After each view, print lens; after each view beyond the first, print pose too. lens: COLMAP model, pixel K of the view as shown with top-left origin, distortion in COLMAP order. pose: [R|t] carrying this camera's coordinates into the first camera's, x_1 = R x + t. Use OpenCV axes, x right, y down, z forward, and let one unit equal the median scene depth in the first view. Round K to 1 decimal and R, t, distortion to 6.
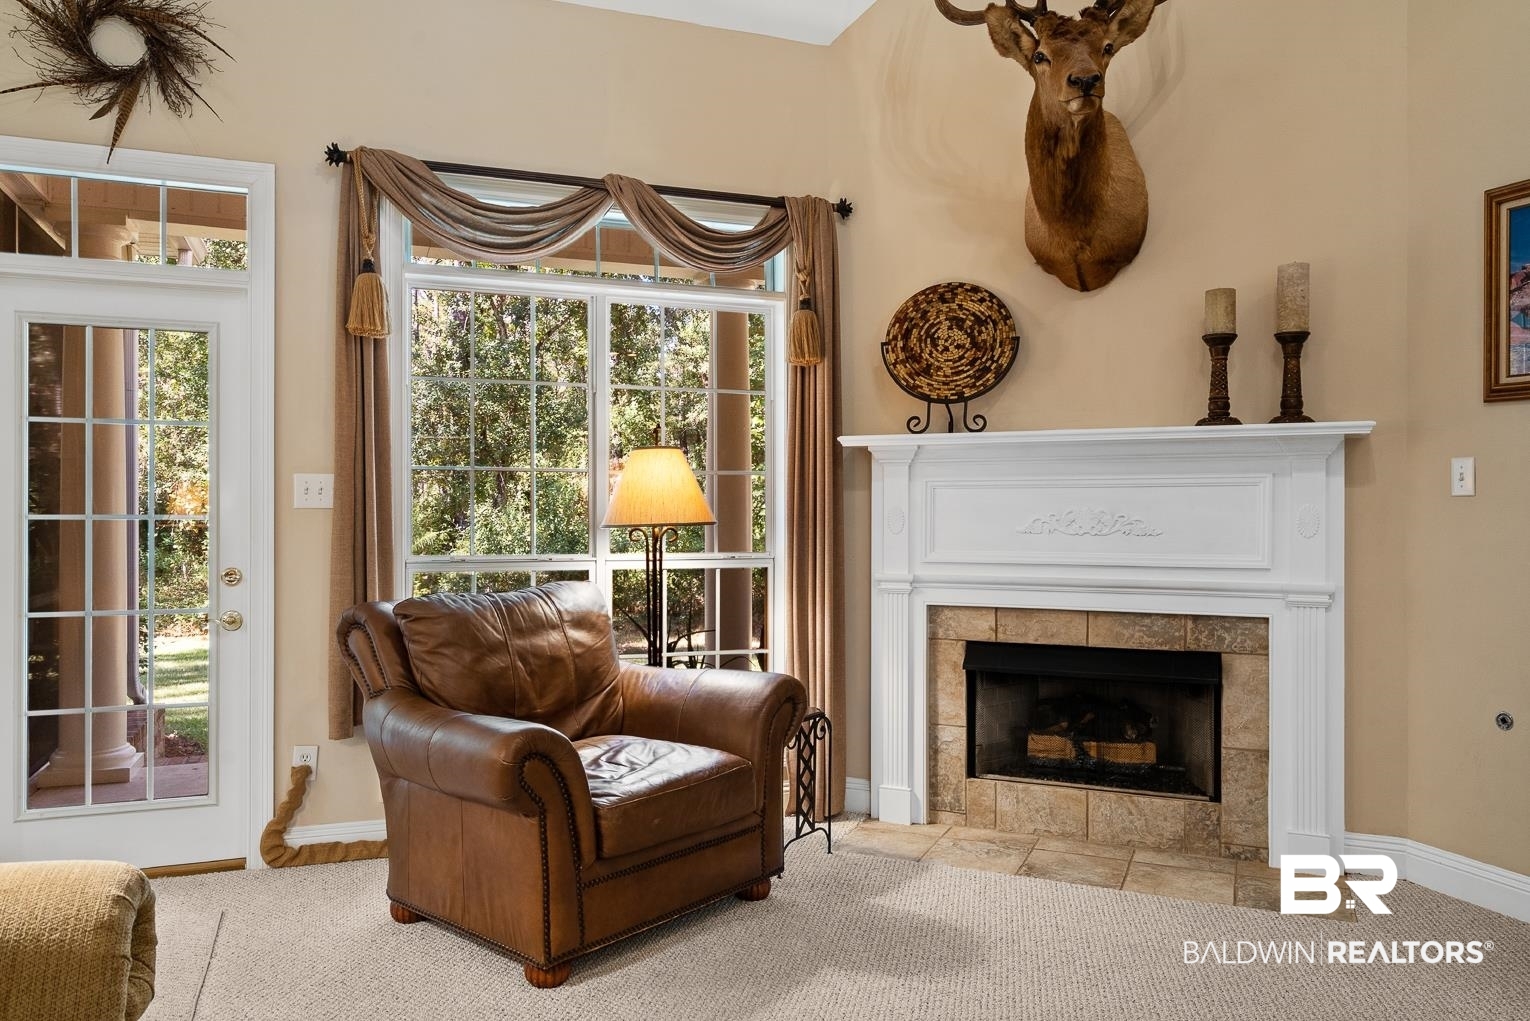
lens RADIAL K [[1108.1, 0, 765.0], [0, 1108.1, 510.5], [0, 0, 1]] dist [0.009054, 0.003974]
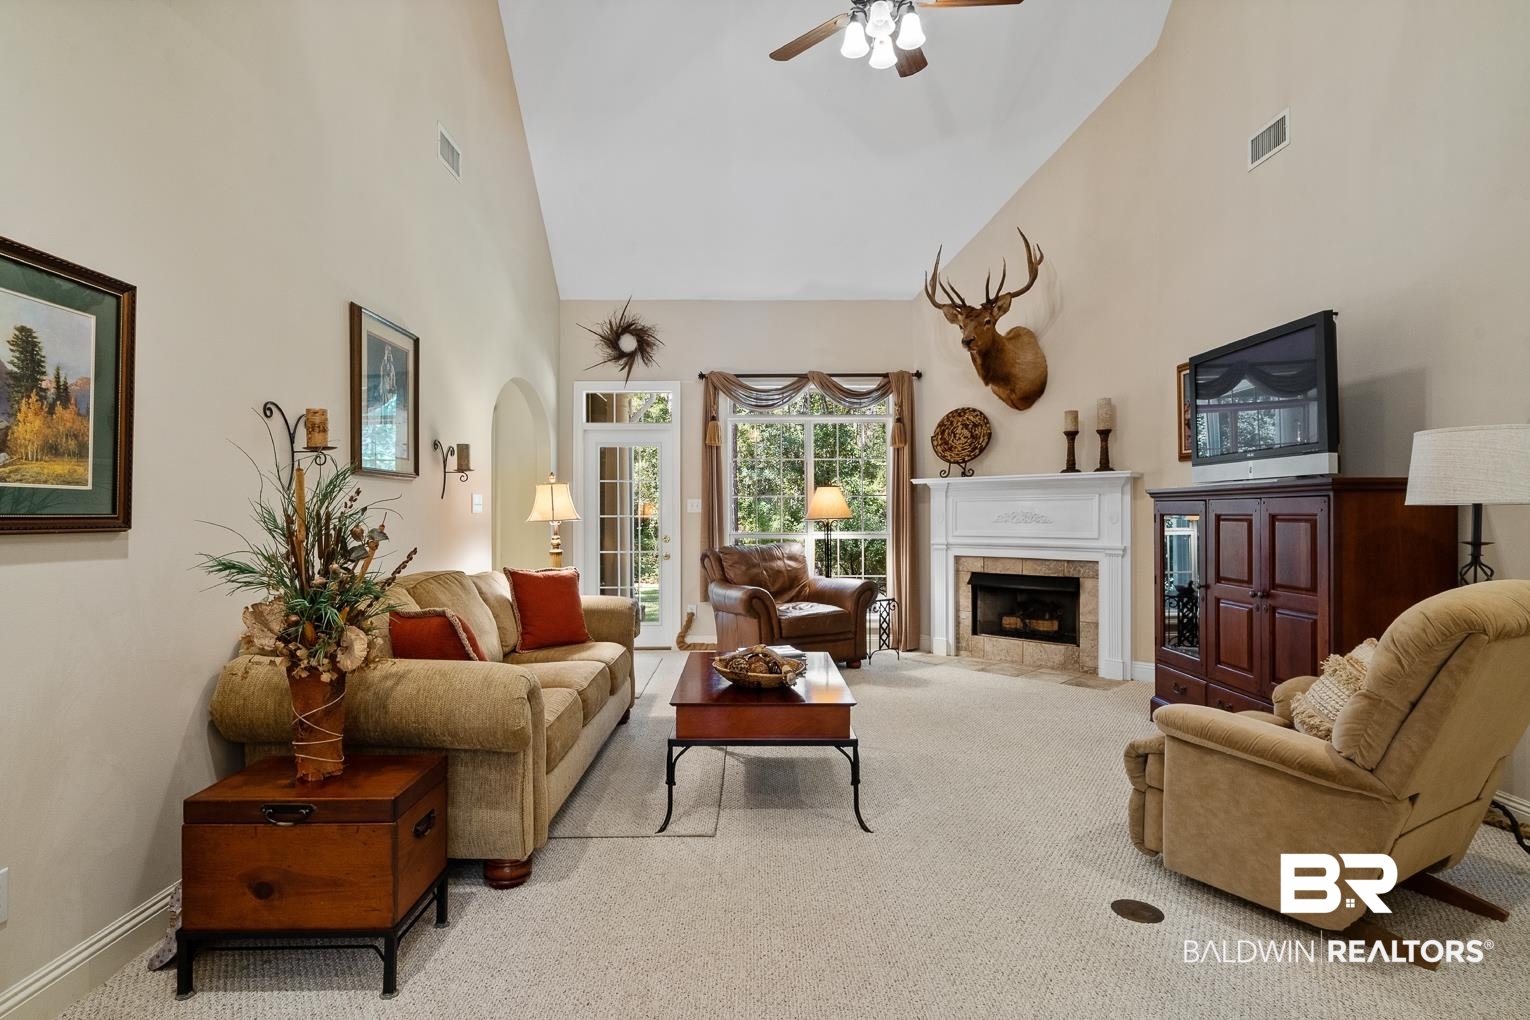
lens RADIAL K [[748.9, 0, 765.0], [0, 748.9, 510.0], [0, 0, 1]] dist [-0.000210, 0.000021]
pose [[0.943344, -0.006428, -0.331755, 0.313211], [0.004922, 0.999973, -0.005379, 0.001898], [0.331781, 0.003442, 0.943350, -0.565433]]
